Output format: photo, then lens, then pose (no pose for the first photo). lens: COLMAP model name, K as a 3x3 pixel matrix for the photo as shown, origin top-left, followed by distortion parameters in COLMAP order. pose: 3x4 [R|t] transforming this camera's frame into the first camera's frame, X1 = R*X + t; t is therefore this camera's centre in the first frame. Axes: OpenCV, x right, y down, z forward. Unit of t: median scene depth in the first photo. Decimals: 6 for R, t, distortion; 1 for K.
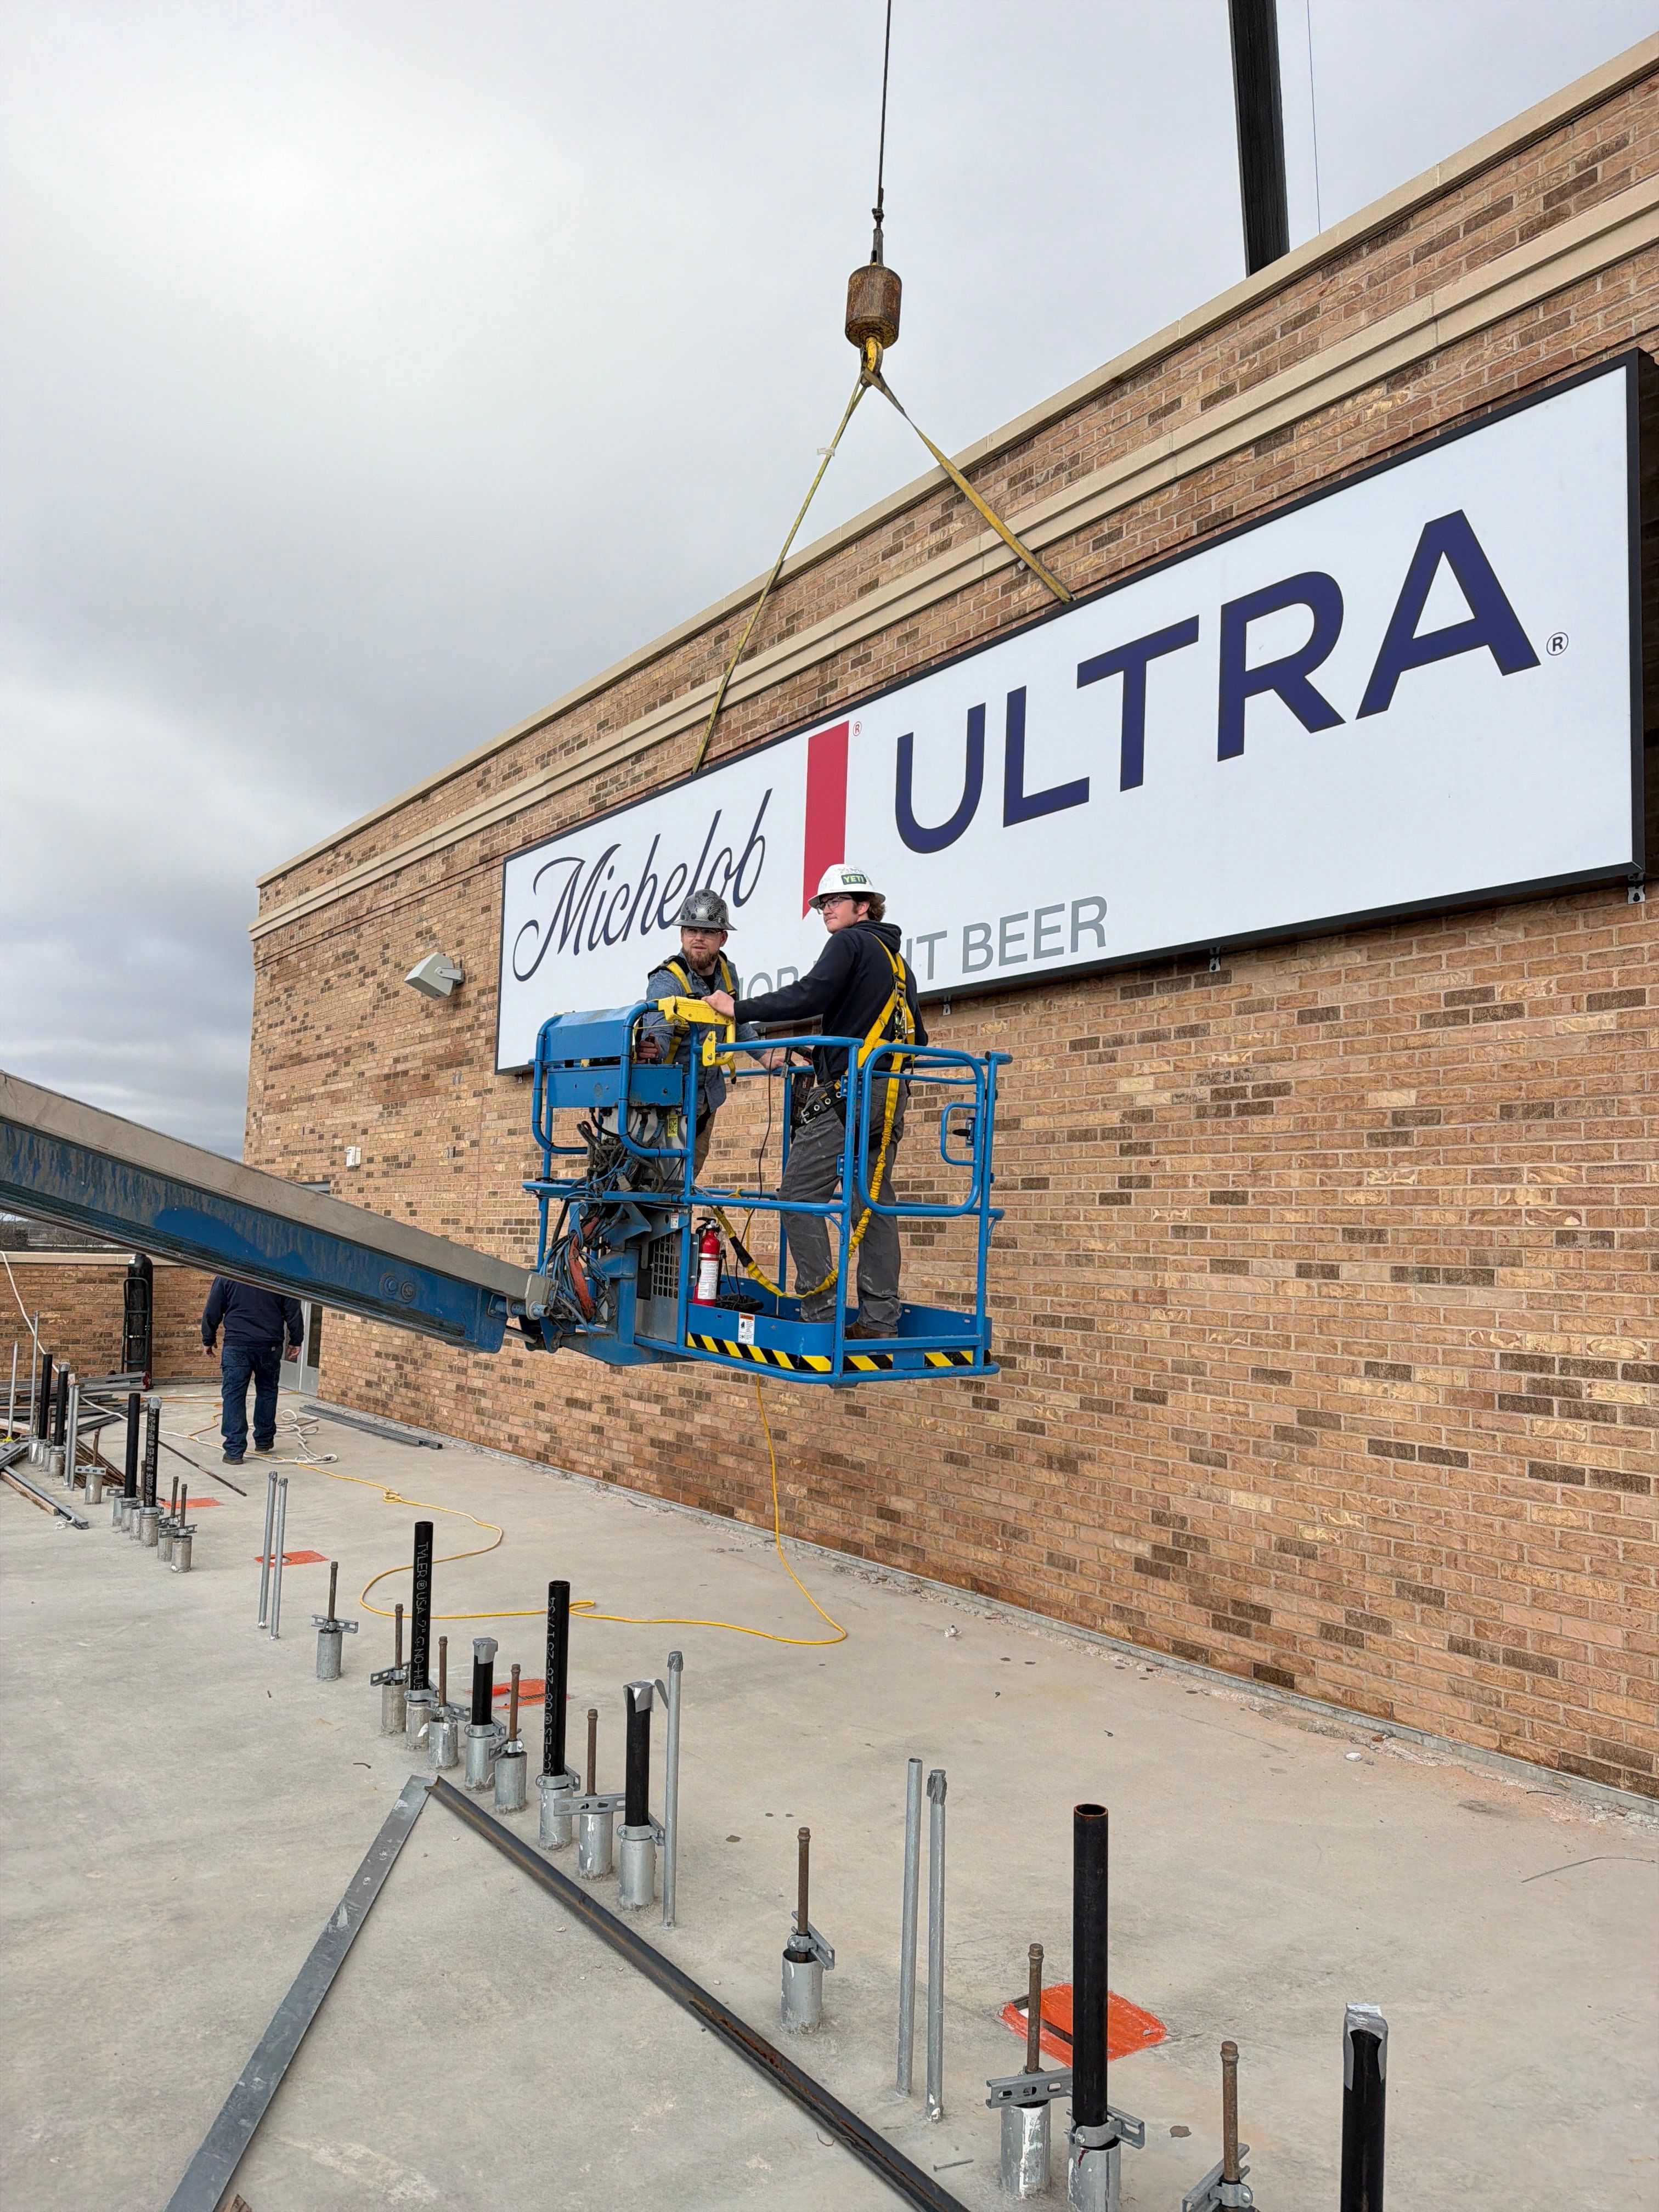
lens RADIAL K [[1546.3, 0, 827.1], [0, 1546.3, 1114.8], [0, 0, 1]] dist [0.190930, -0.391715]
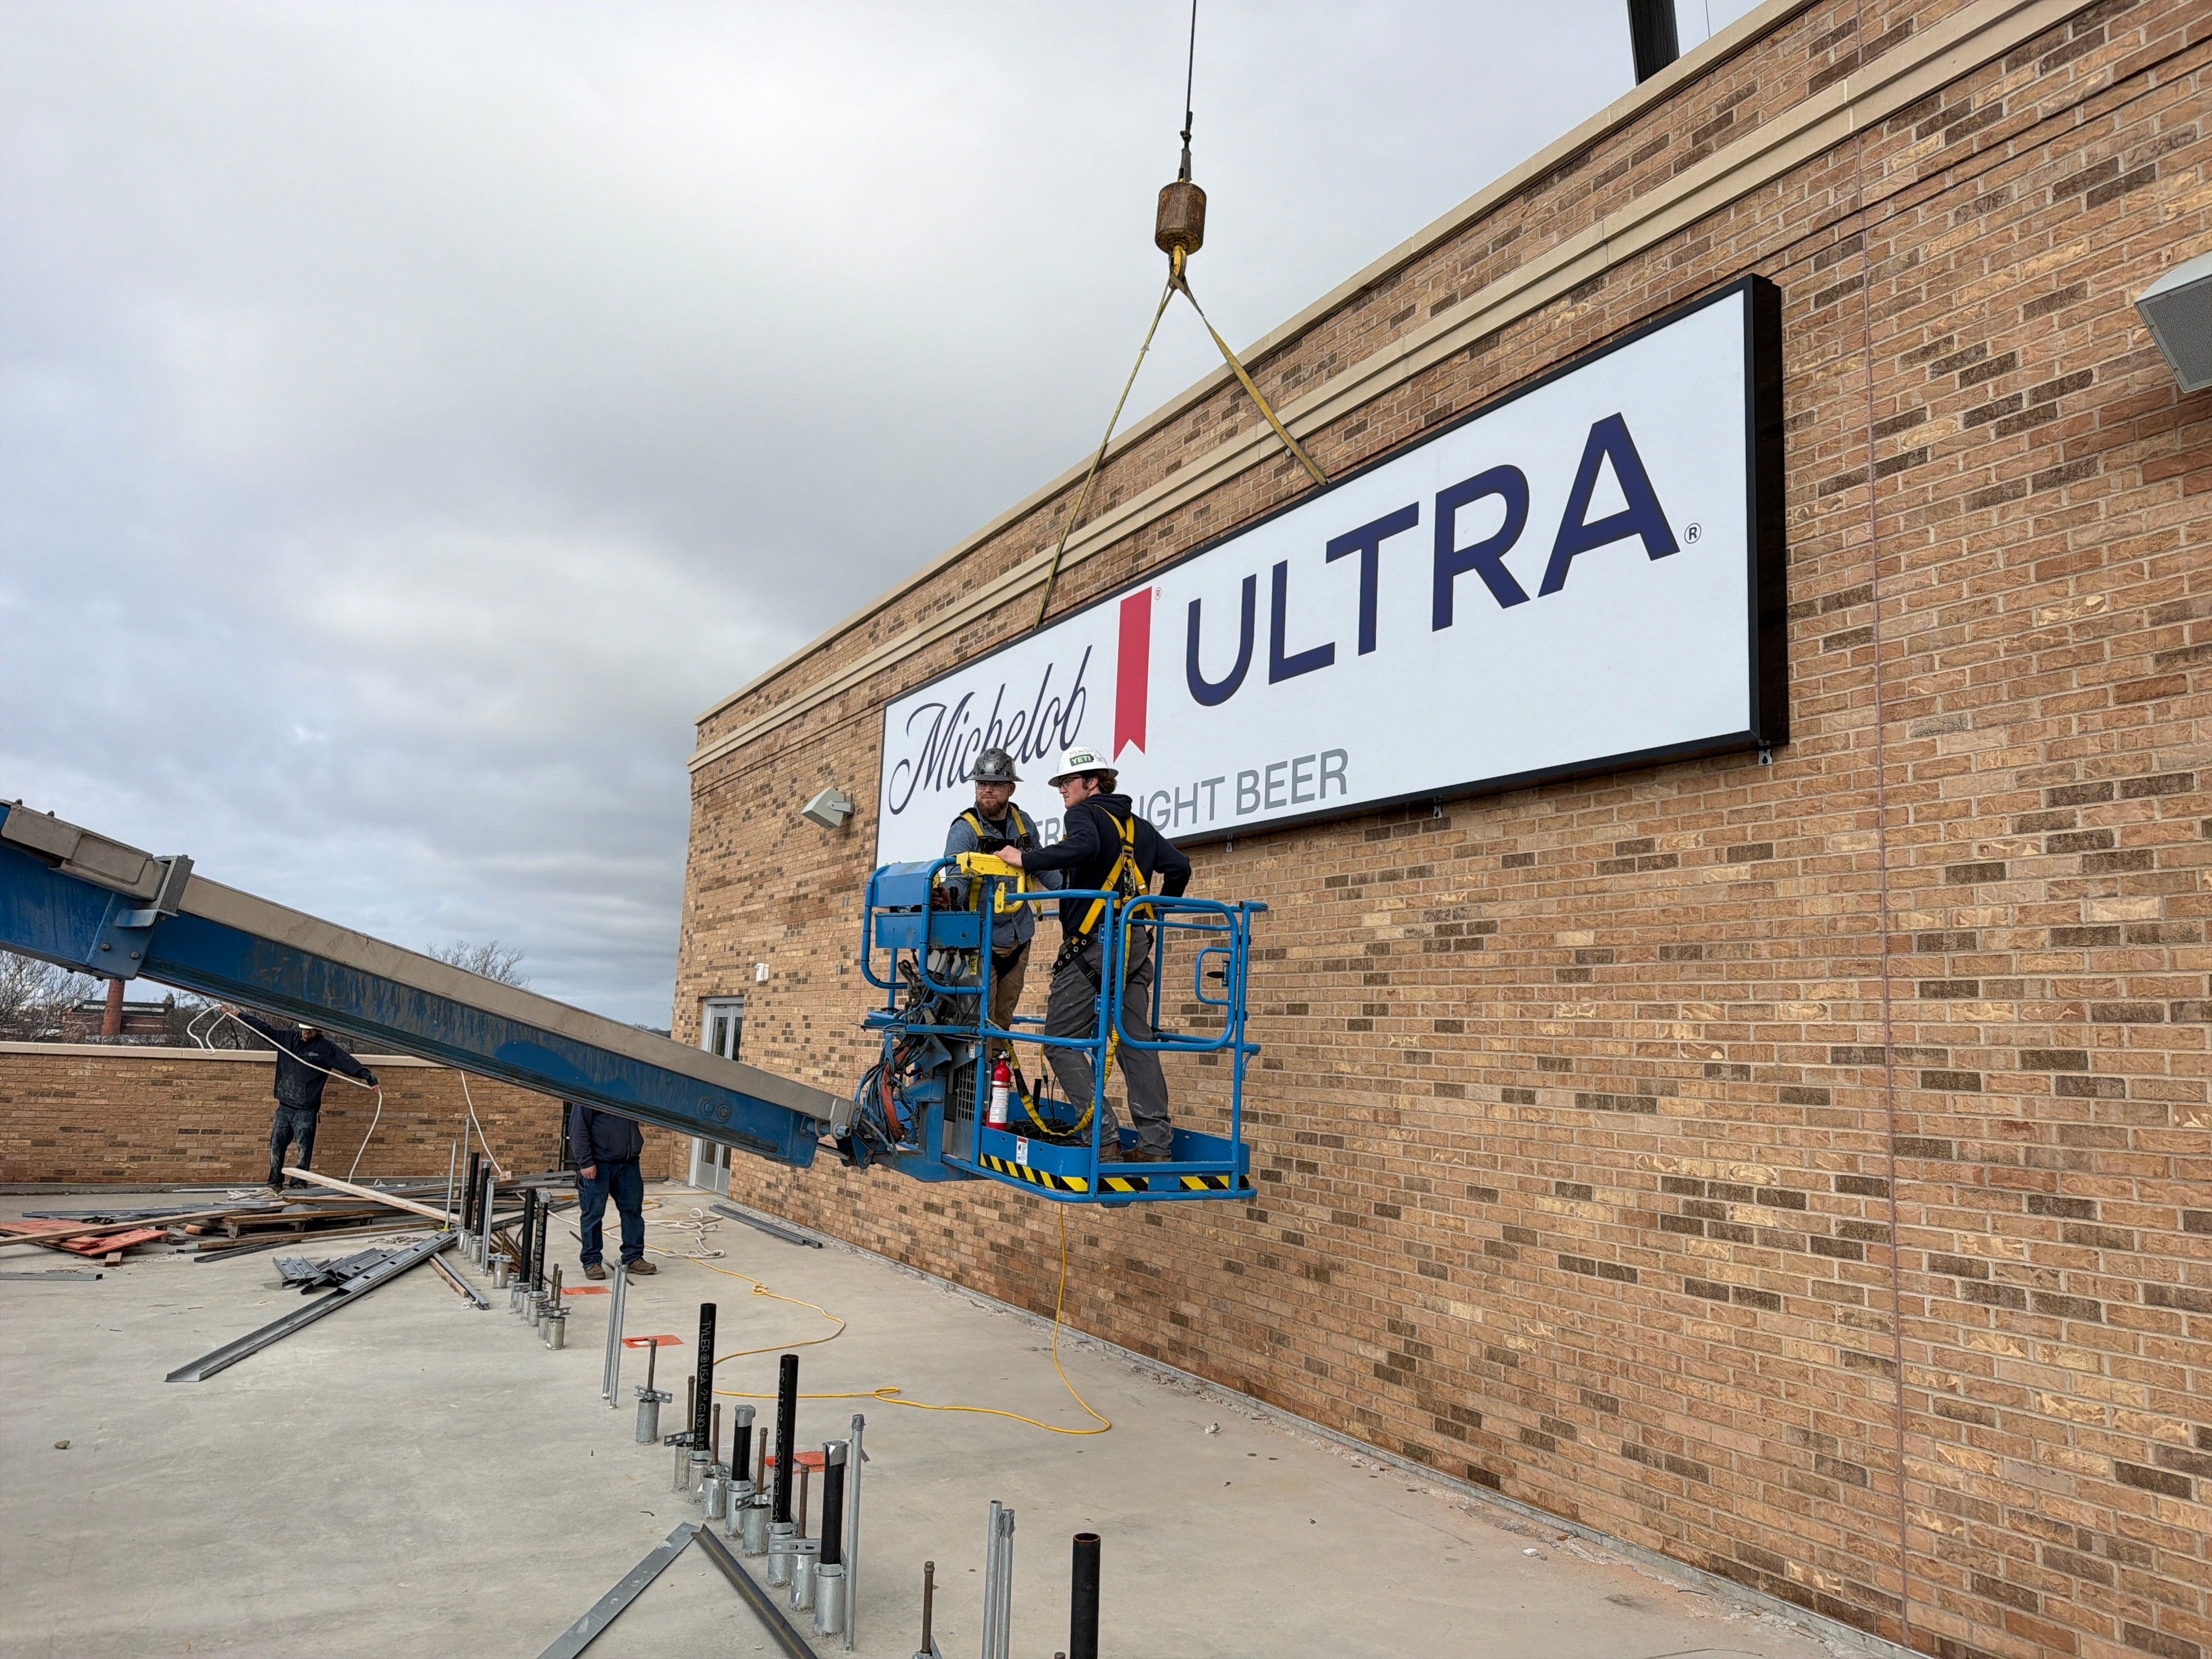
lens RADIAL K [[1546.3, 0, 1095.3], [0, 1546.3, 826.3], [0, 0, 1]] dist [0.190930, -0.391715]
pose [[0.992014, -0.005189, -0.126020, 0.136591], [-0.002772, 0.998015, -0.062922, -0.015210], [0.126096, 0.062769, 0.990030, -0.106057]]
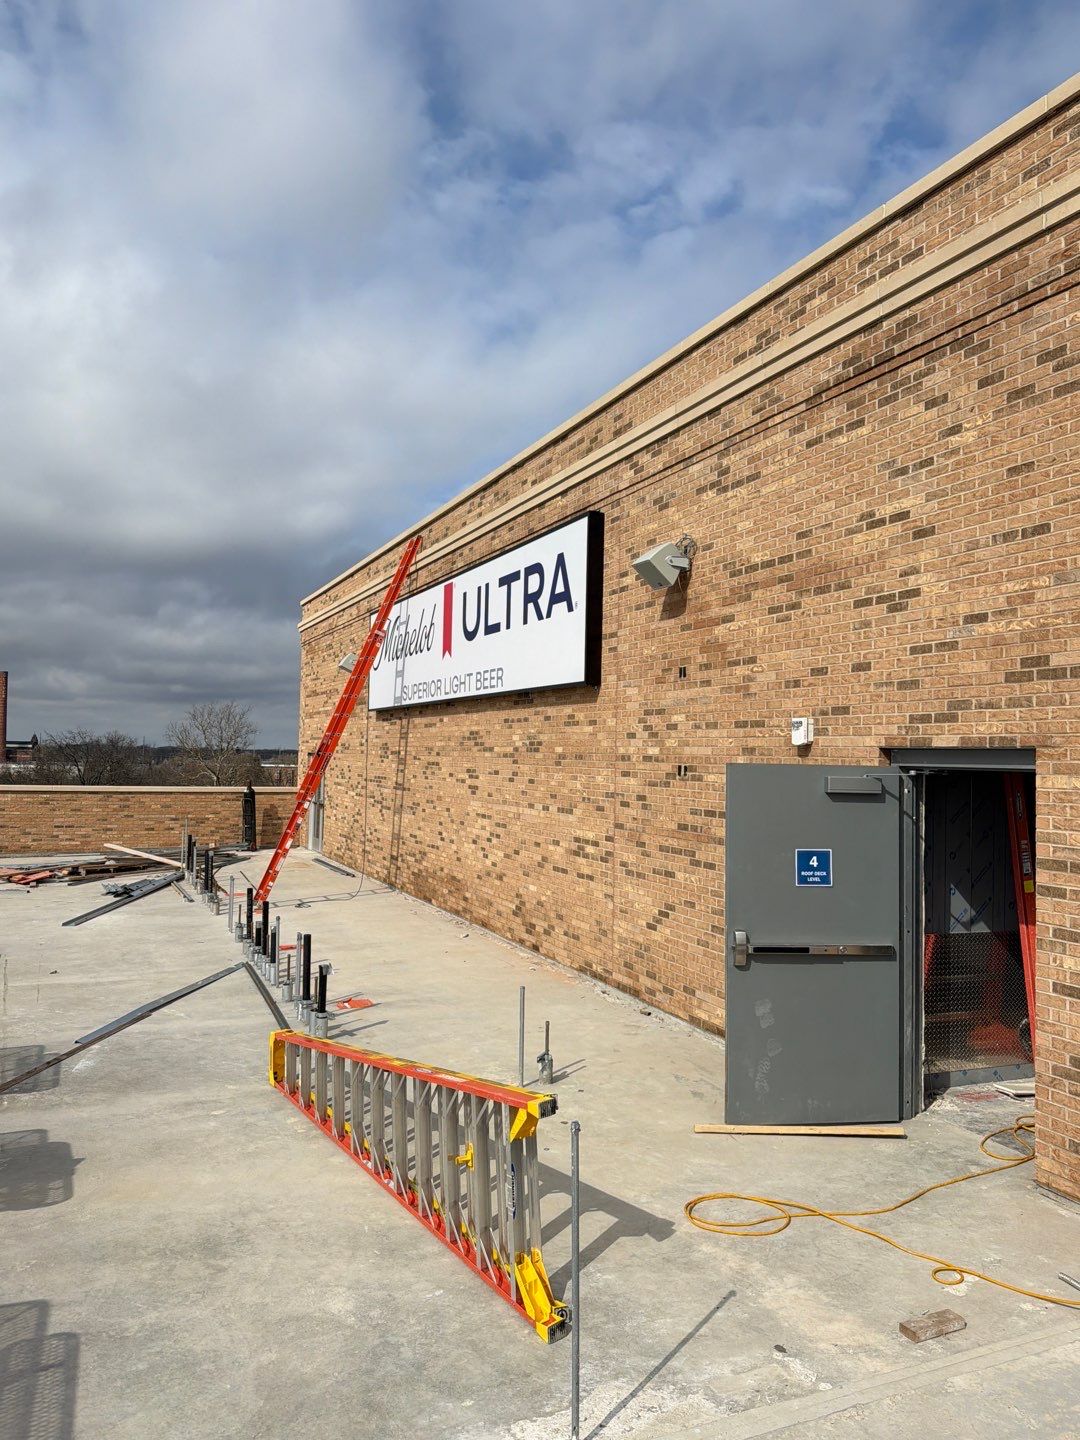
lens RADIAL K [[1082.5, 0, 522.7], [0, 1082.5, 717.7], [0, 0, 1]] dist [0.194372, -0.395612]
pose [[0.971846, -0.018286, -0.234907, 0.632912], [0.028459, 0.998795, 0.039990, -0.125206], [0.233893, -0.045549, 0.971195, -0.793651]]
